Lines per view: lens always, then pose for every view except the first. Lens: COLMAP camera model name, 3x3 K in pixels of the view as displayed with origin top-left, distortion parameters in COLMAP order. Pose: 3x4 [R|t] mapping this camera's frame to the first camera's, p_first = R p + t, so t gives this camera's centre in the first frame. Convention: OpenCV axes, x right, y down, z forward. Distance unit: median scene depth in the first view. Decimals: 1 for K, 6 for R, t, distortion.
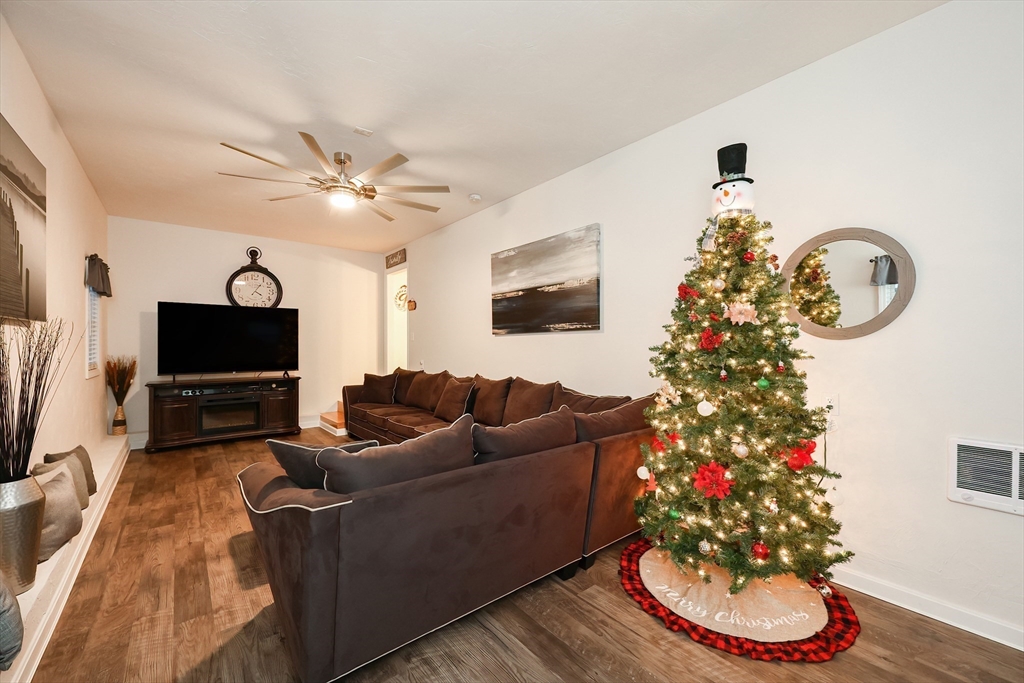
lens RADIAL K [[418.3, 0, 512.7], [0, 418.3, 342.9], [0, 0, 1]] dist [-0.002931, 0.000053]
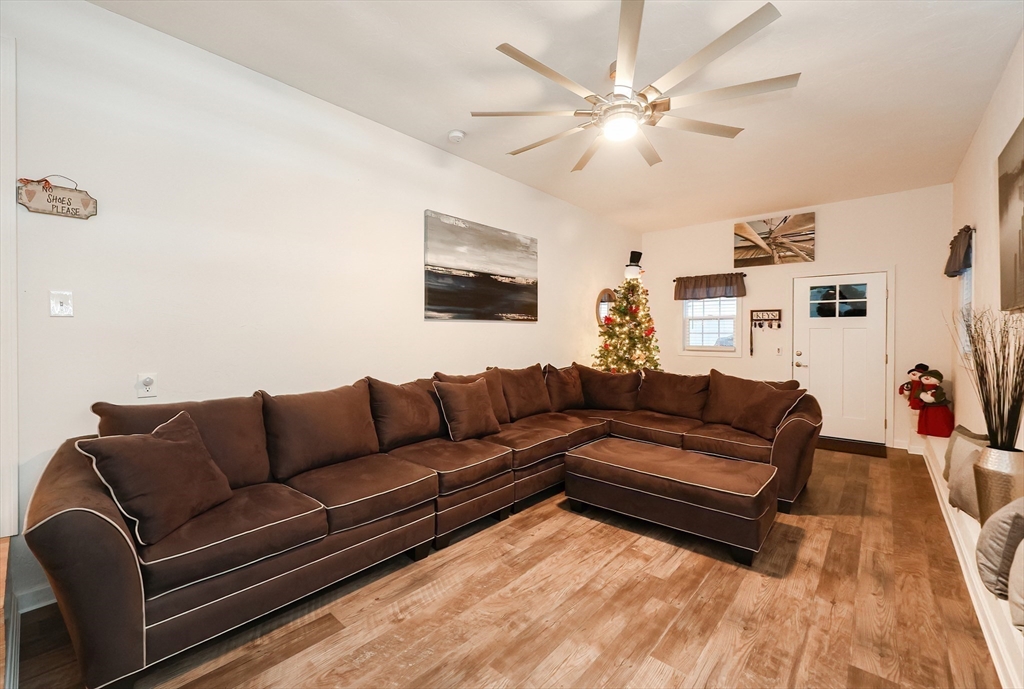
lens RADIAL K [[418.3, 0, 512.7], [0, 418.3, 340.2], [0, 0, 1]] dist [-0.002931, 0.000053]
pose [[-0.170167, -0.015112, 0.985299, -1.072092], [-0.007624, 0.999873, 0.014018, 0.009898], [-0.985386, -0.005126, -0.170260, 1.294696]]
